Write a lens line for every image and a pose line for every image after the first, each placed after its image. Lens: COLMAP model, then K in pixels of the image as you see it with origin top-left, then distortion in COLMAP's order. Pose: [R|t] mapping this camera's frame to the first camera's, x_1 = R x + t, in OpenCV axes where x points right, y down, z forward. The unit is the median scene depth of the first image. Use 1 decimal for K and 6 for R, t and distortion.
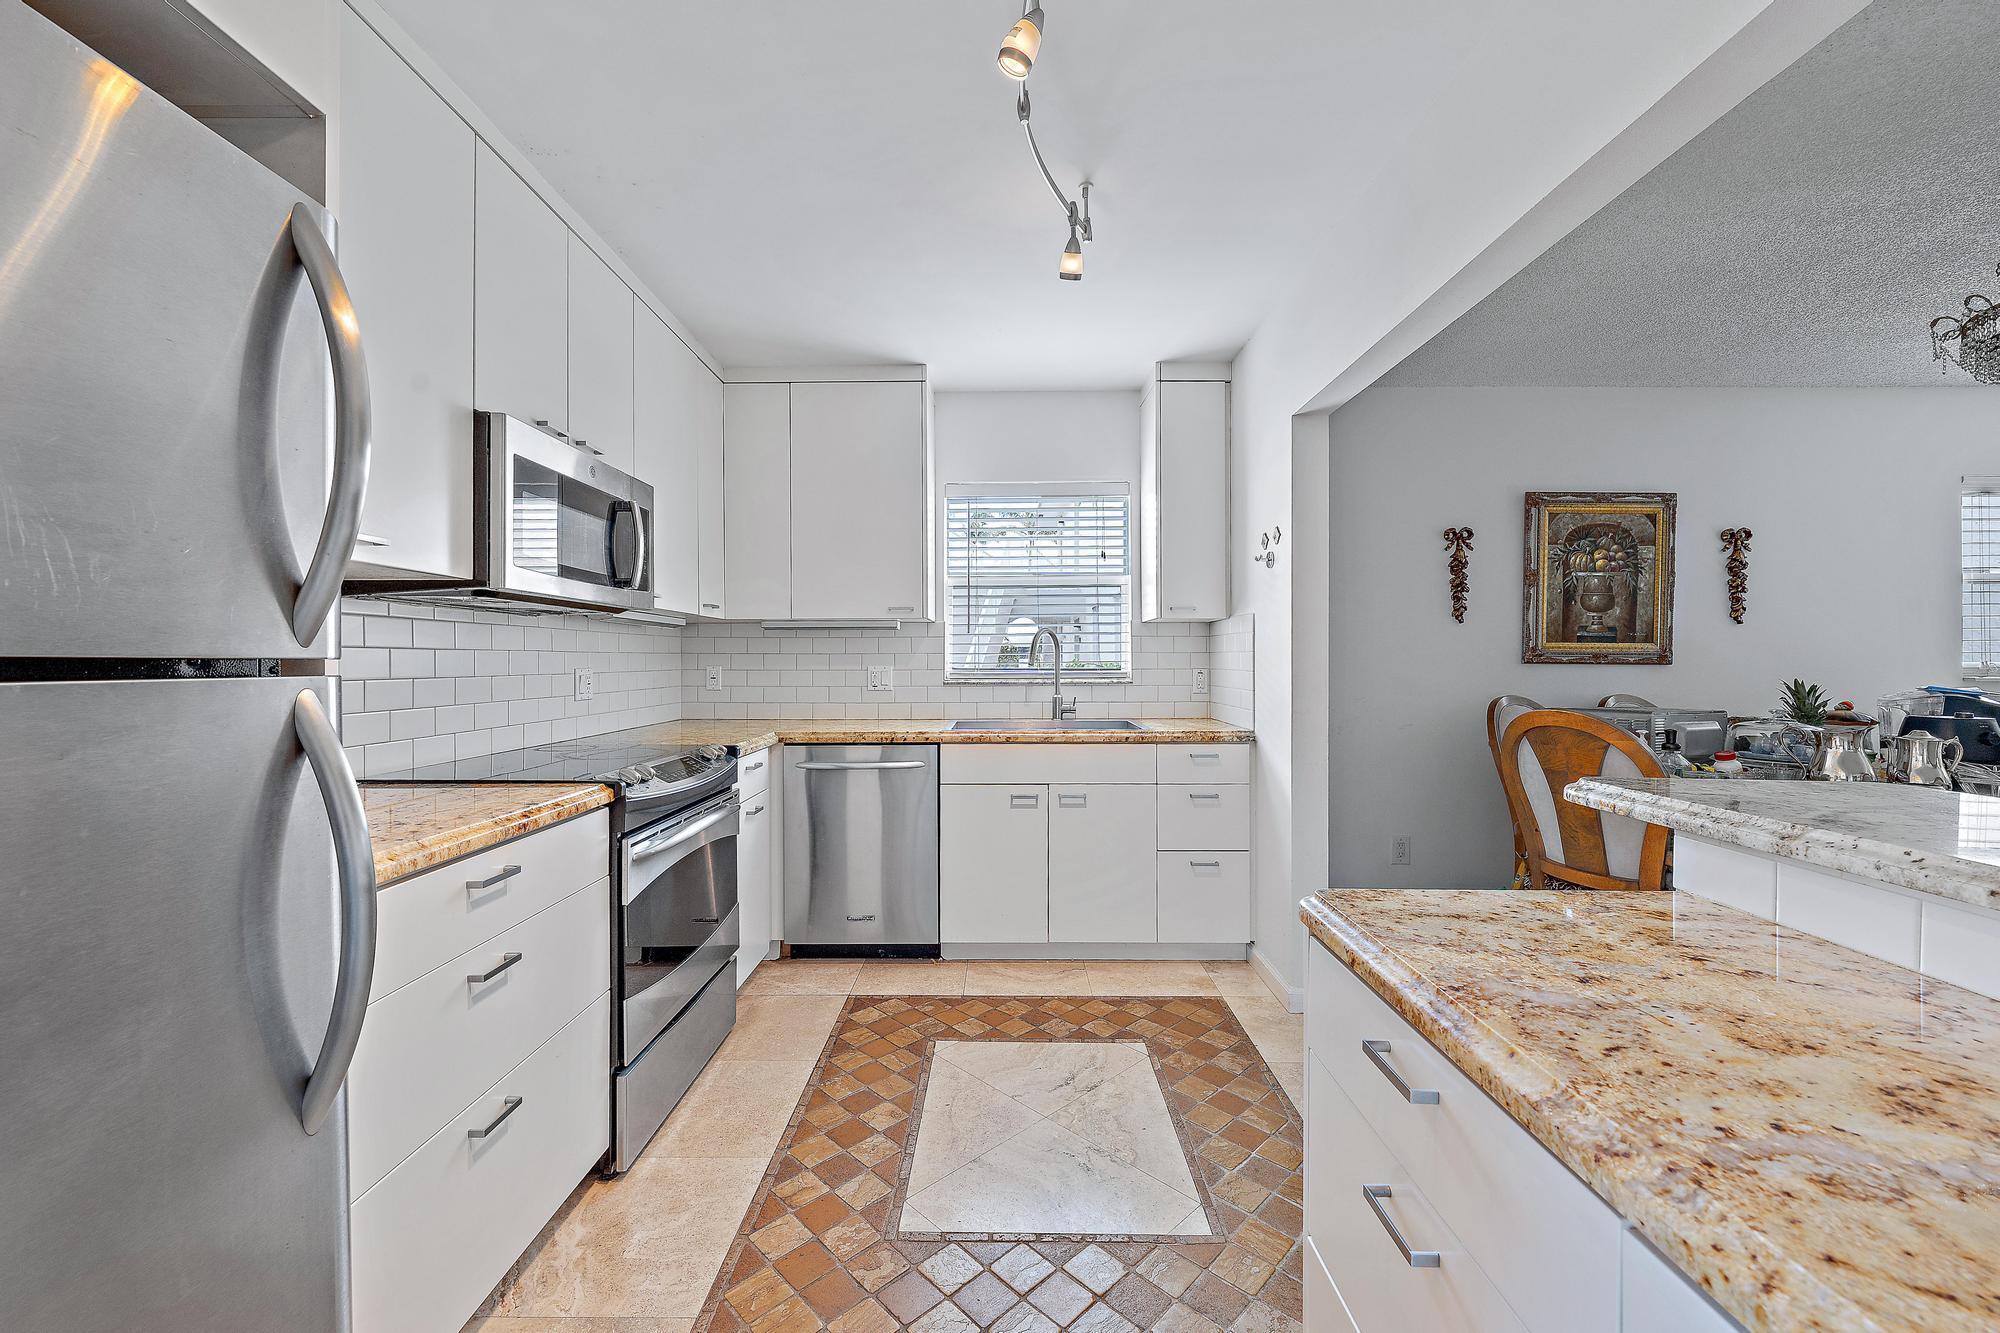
lens RADIAL K [[786.7, 0, 1000.0], [0, 786.7, 666.5], [0, 0, 1]] dist [-0.000165, 0.000045]
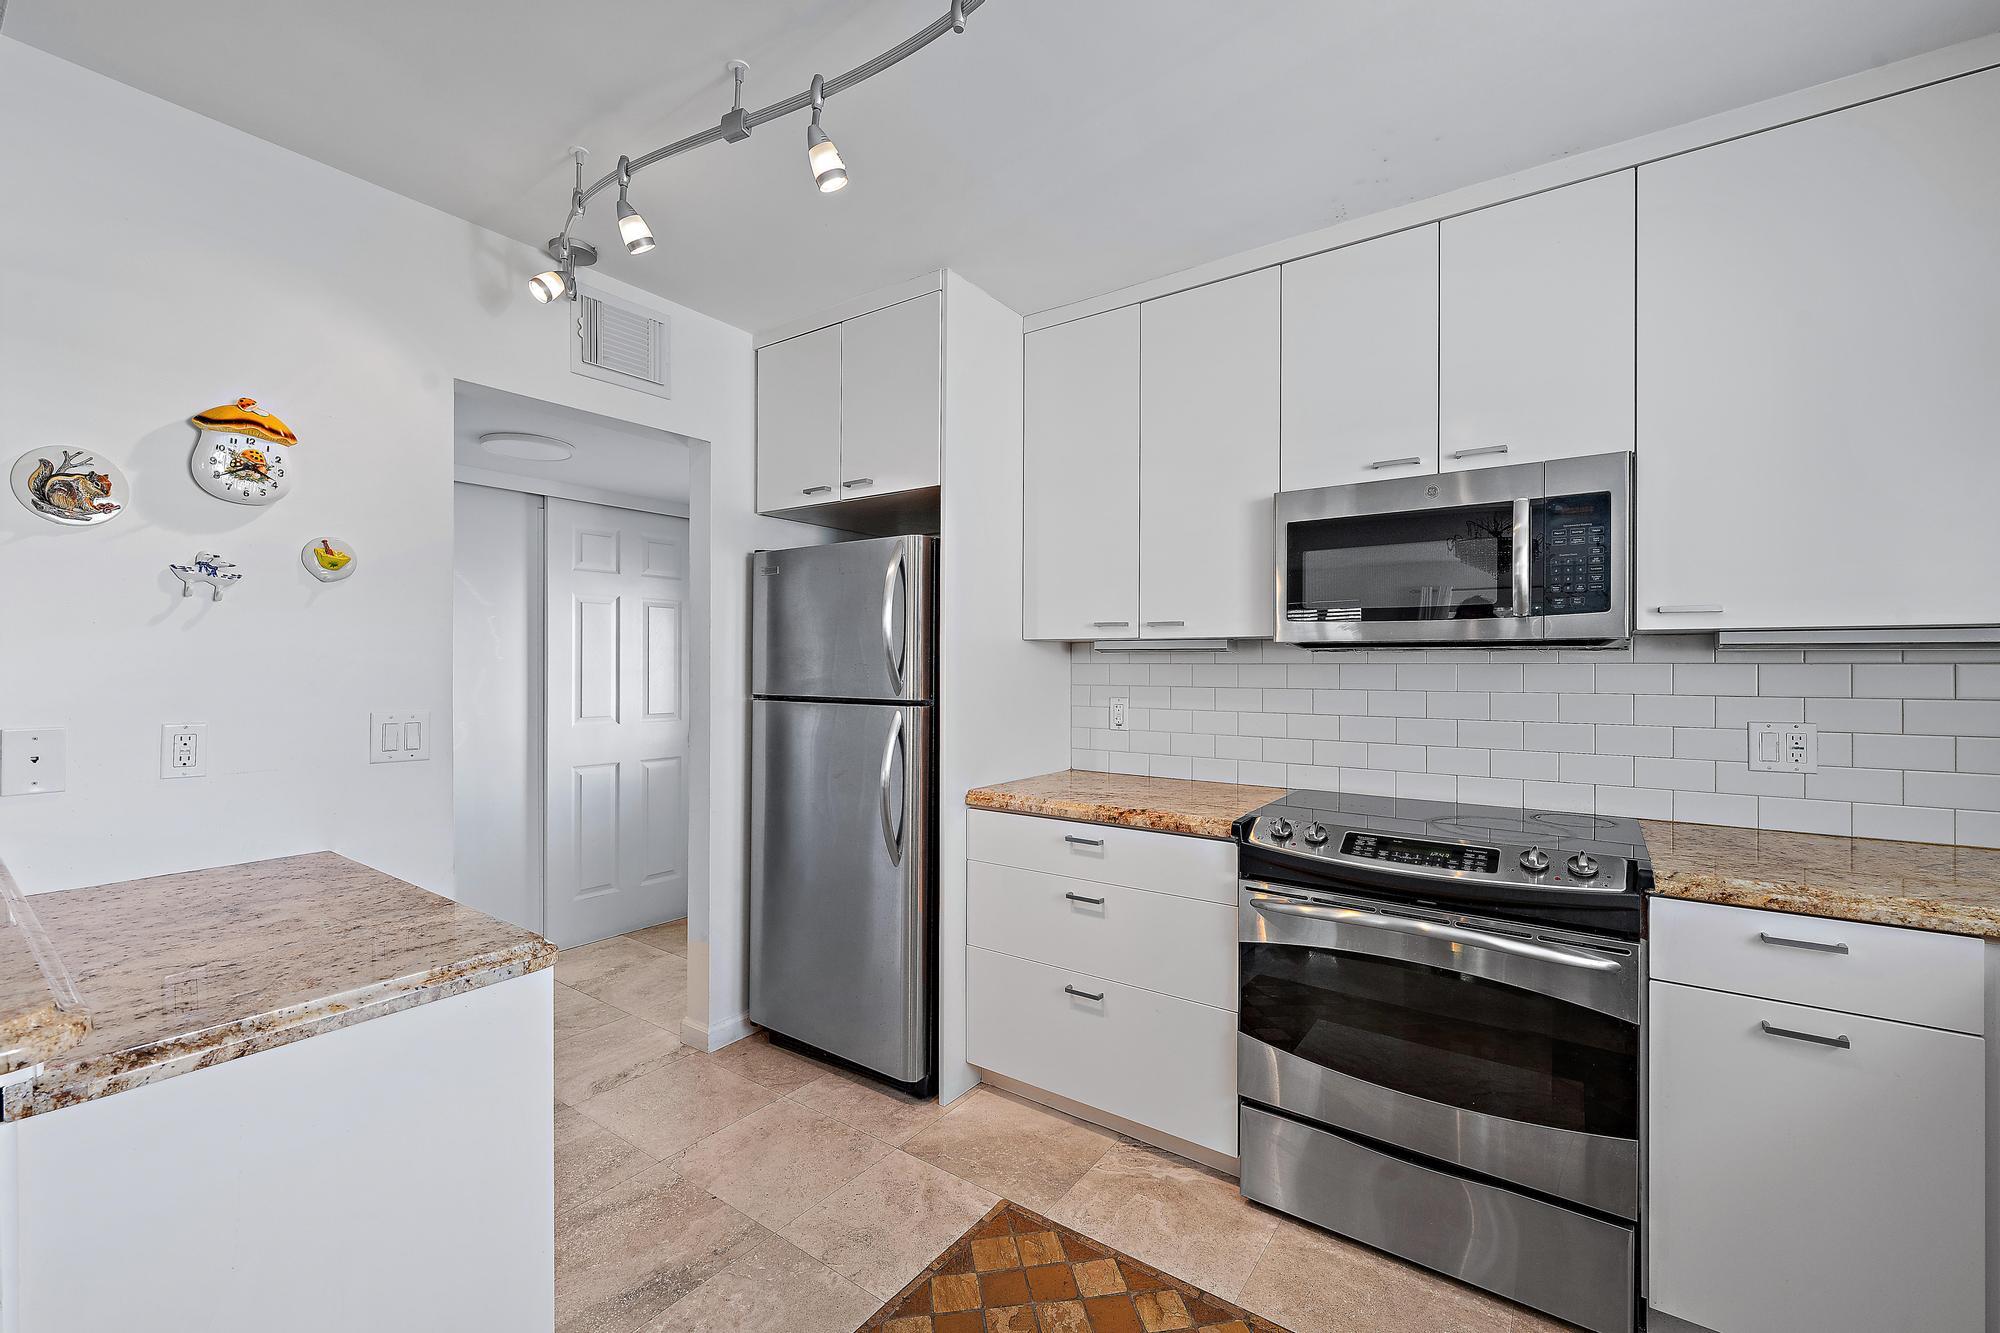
lens RADIAL K [[816.4, 0, 989.8], [0, 816.4, 661.8], [0, 0, 1]] dist [-0.007625, -0.000154]
pose [[-0.582513, -0.003829, -0.812813, 0.421788], [-0.005470, 0.999985, -0.000790, -0.046648], [0.812803, 0.003986, -0.582525, 0.948952]]
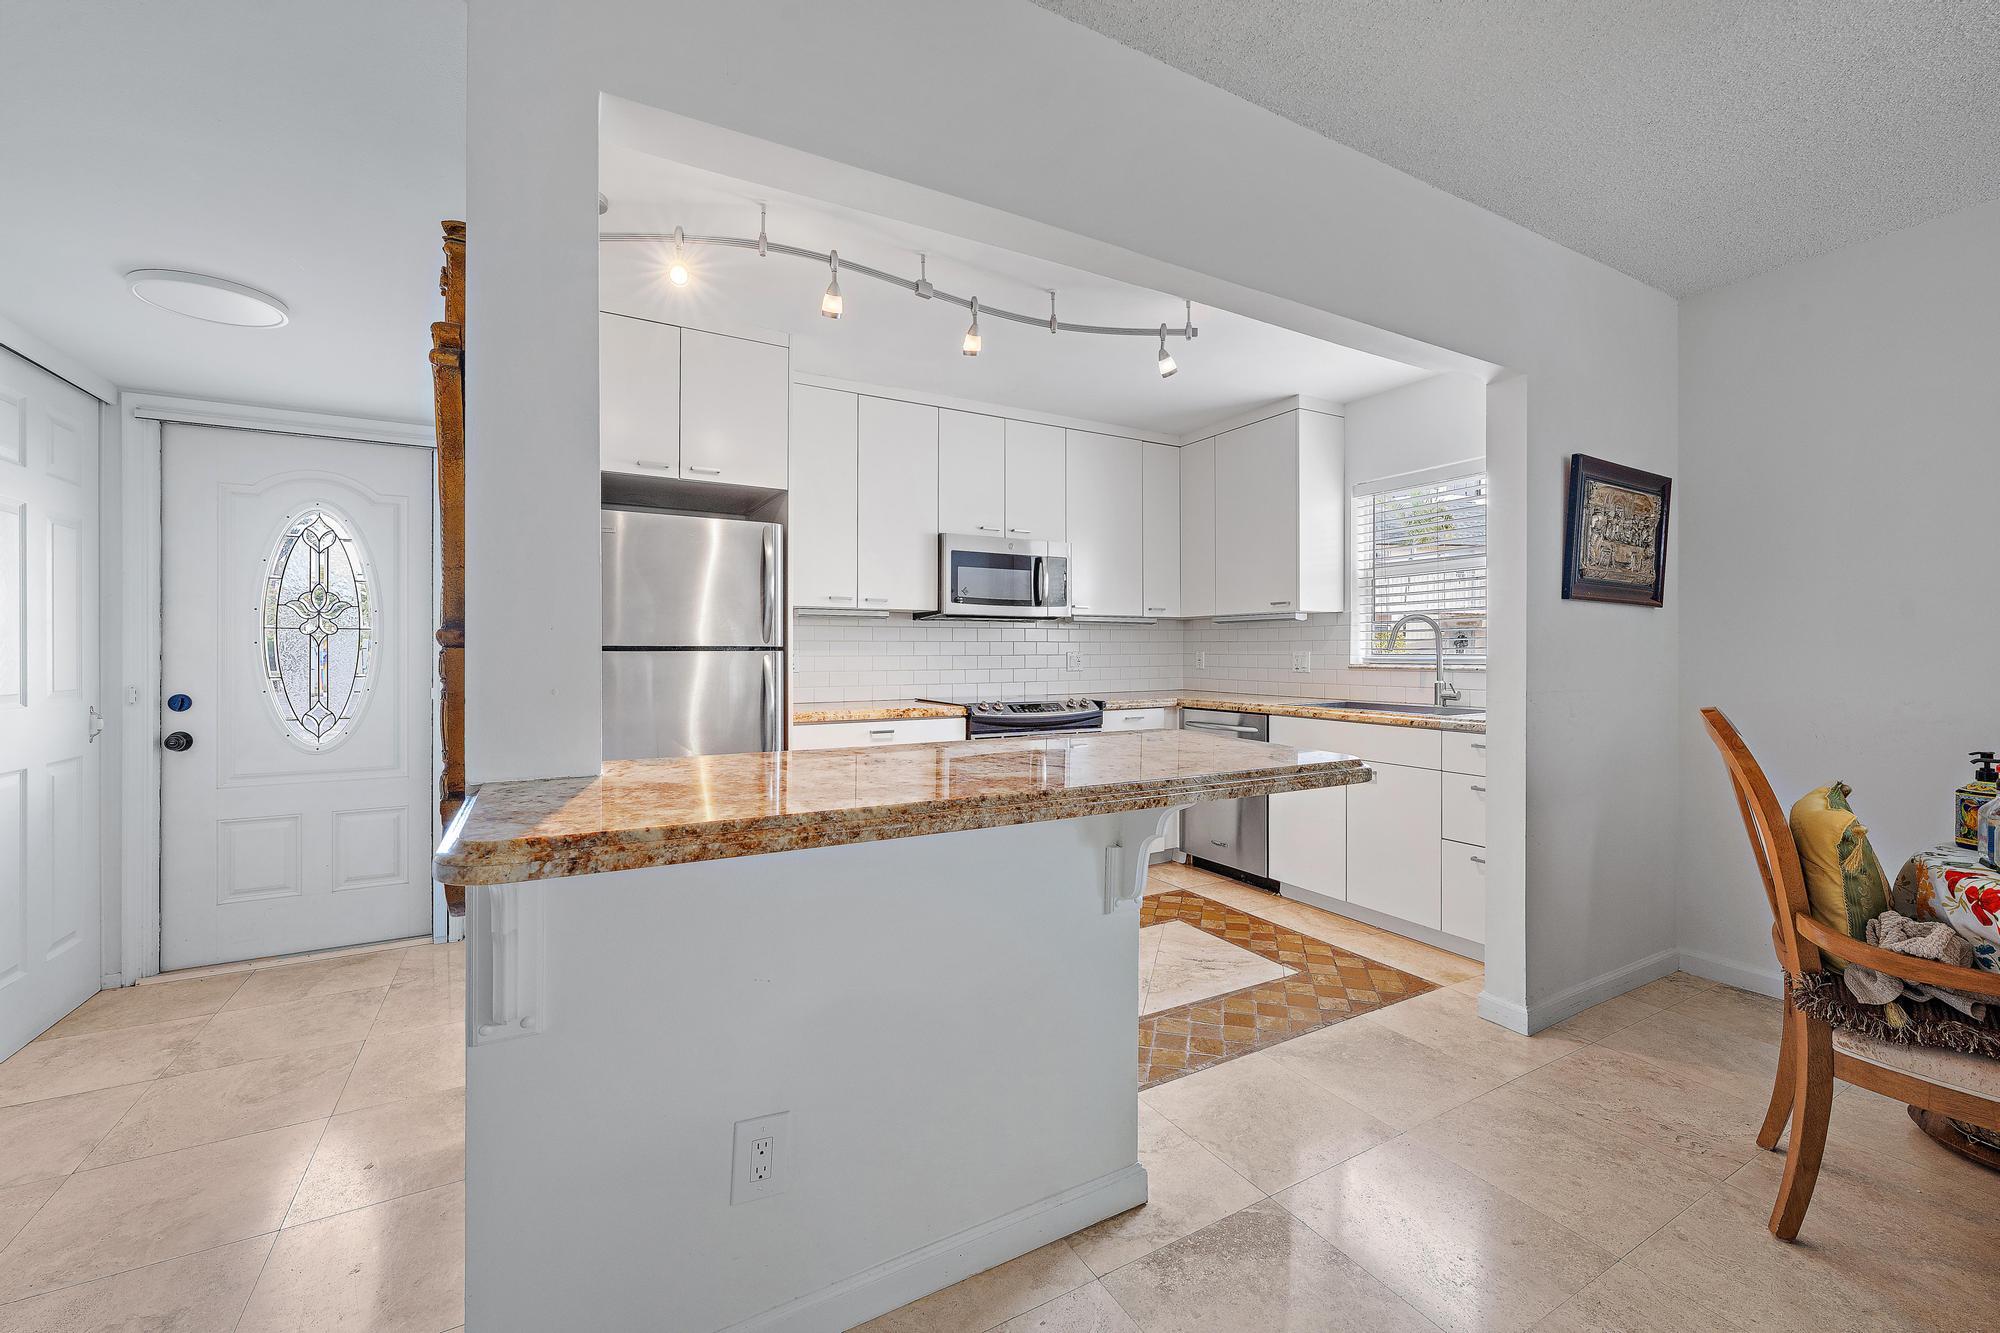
lens RADIAL K [[816.4, 0, 989.8], [0, 816.4, 661.8], [0, 0, 1]] dist [-0.007625, -0.000154]
pose [[0.490733, 0.014915, -0.871182, 0.968218], [-0.005570, 0.999887, 0.013981, 0.000790], [0.871292, -0.002009, 0.490761, 0.002548]]
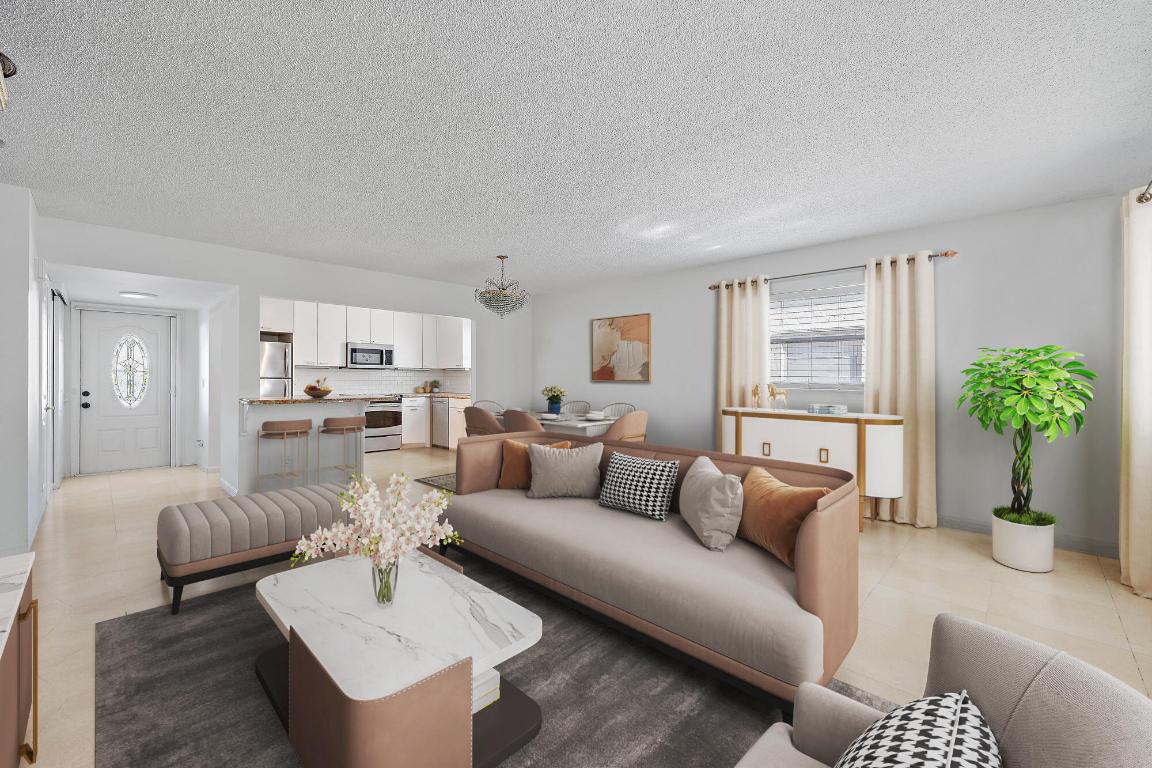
lens RADIAL K [[470.2, 0, 570.1], [0, 470.2, 381.3], [0, 0, 1]] dist [-0.007625, -0.000154]
pose [[0.713787, -0.018242, -0.700126, 2.564037], [0.006443, 0.999789, -0.019481, 0.081183], [0.700334, 0.009394, 0.713754, -0.411070]]
